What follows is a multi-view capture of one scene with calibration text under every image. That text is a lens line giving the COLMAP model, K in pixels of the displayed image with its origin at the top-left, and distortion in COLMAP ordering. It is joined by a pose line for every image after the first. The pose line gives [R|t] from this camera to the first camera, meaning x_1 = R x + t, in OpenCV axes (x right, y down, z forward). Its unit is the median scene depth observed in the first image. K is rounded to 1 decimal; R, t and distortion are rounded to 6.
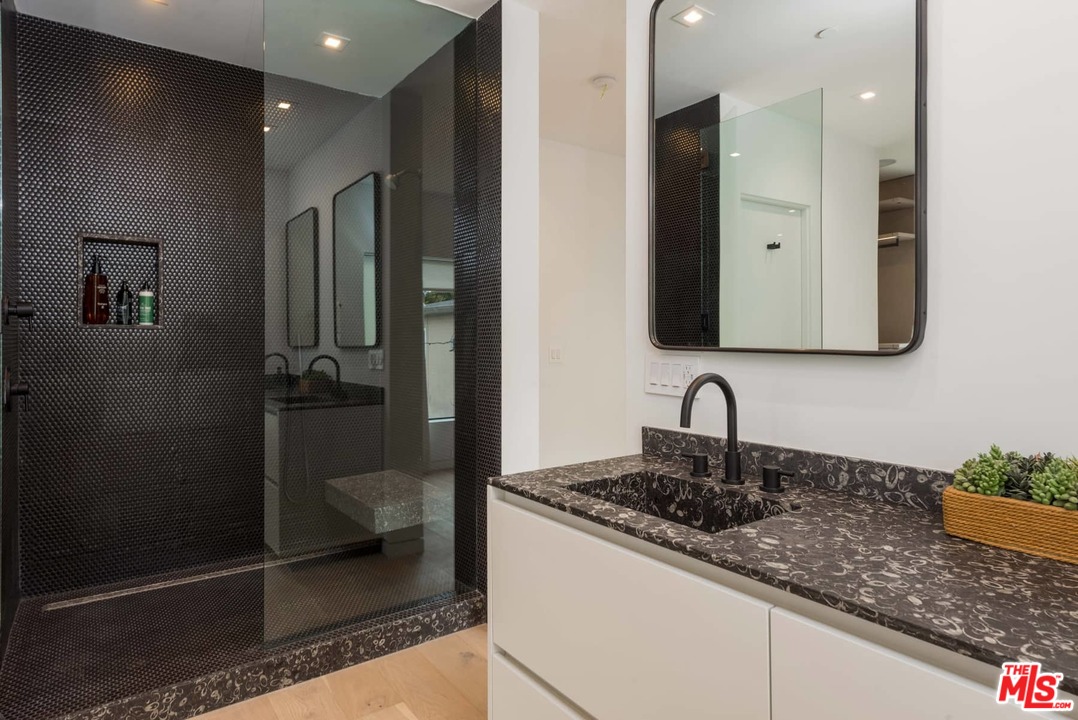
lens RADIAL K [[618.9, 0, 525.9], [0, 618.9, 340.6], [0, 0, 1]] dist [0.001696, 0.000156]
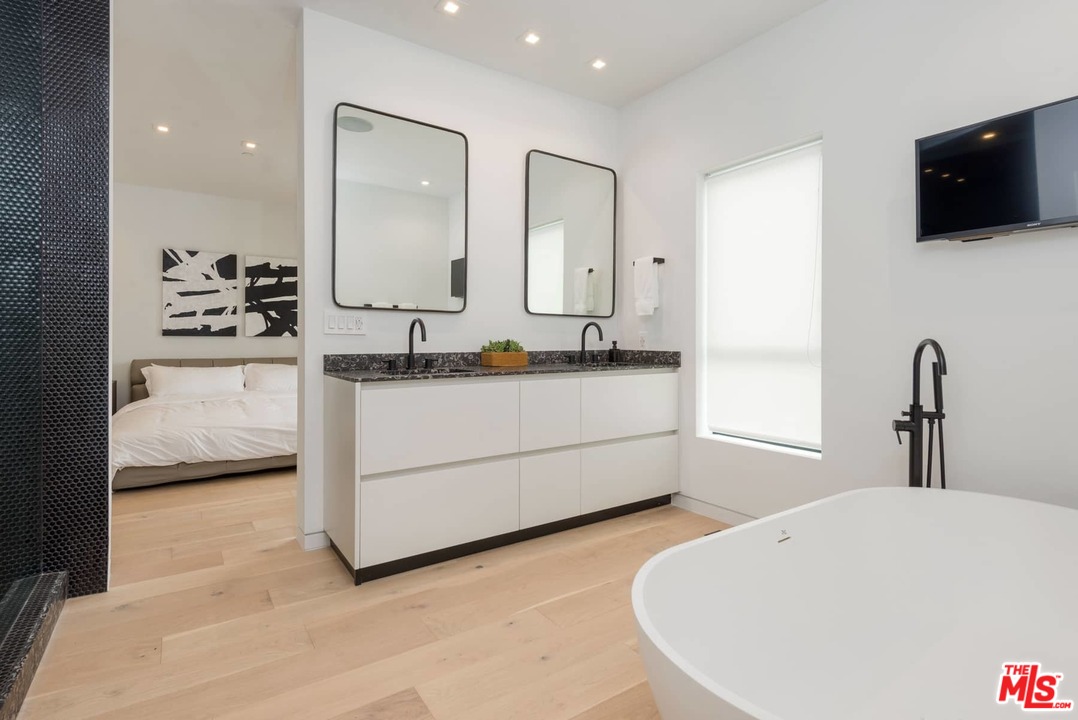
lens RADIAL K [[530.8, 0, 538.1], [0, 530.8, 335.8], [0, 0, 1]] dist [0.014235, -0.000422]
pose [[0.030519, 0.005302, 0.999520, -1.644647], [-0.000099, 0.999986, -0.005301, 0.132925], [-0.999534, 0.000063, 0.030519, 0.540796]]
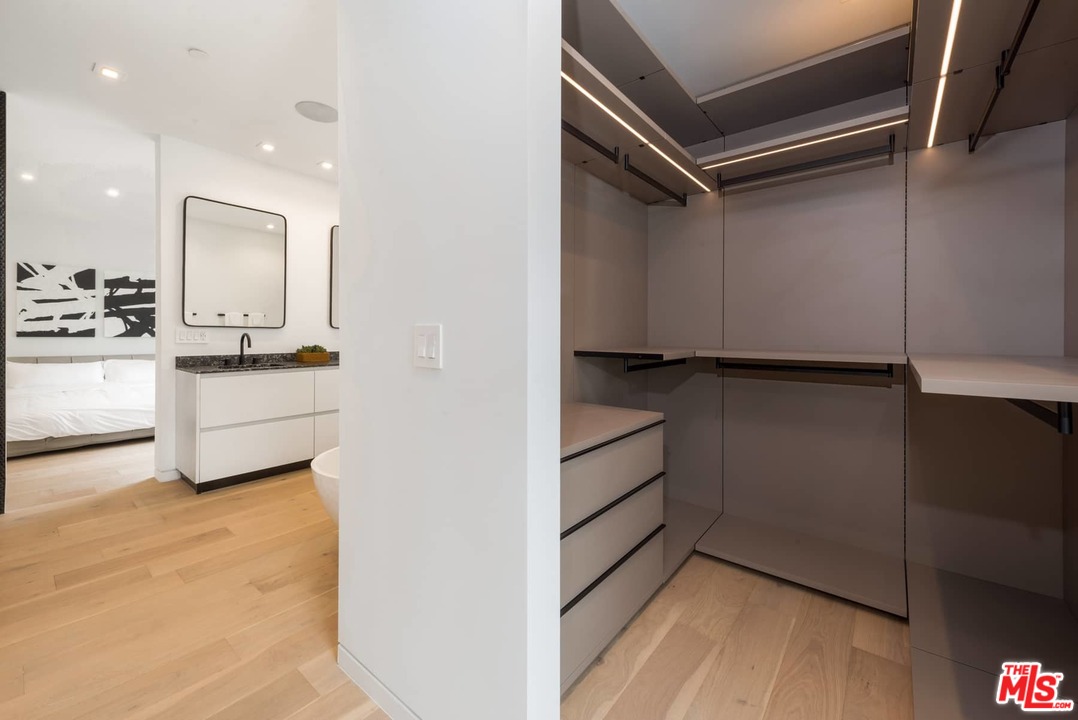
lens RADIAL K [[430.5, 0, 539.1], [0, 430.5, 332.2], [0, 0, 1]] dist [0.001640, 0.000207]
pose [[-0.265687, -0.000228, 0.964059, -2.640390], [-0.005625, 0.999983, -0.001313, 0.045180], [-0.964043, -0.005772, -0.265684, 0.041792]]
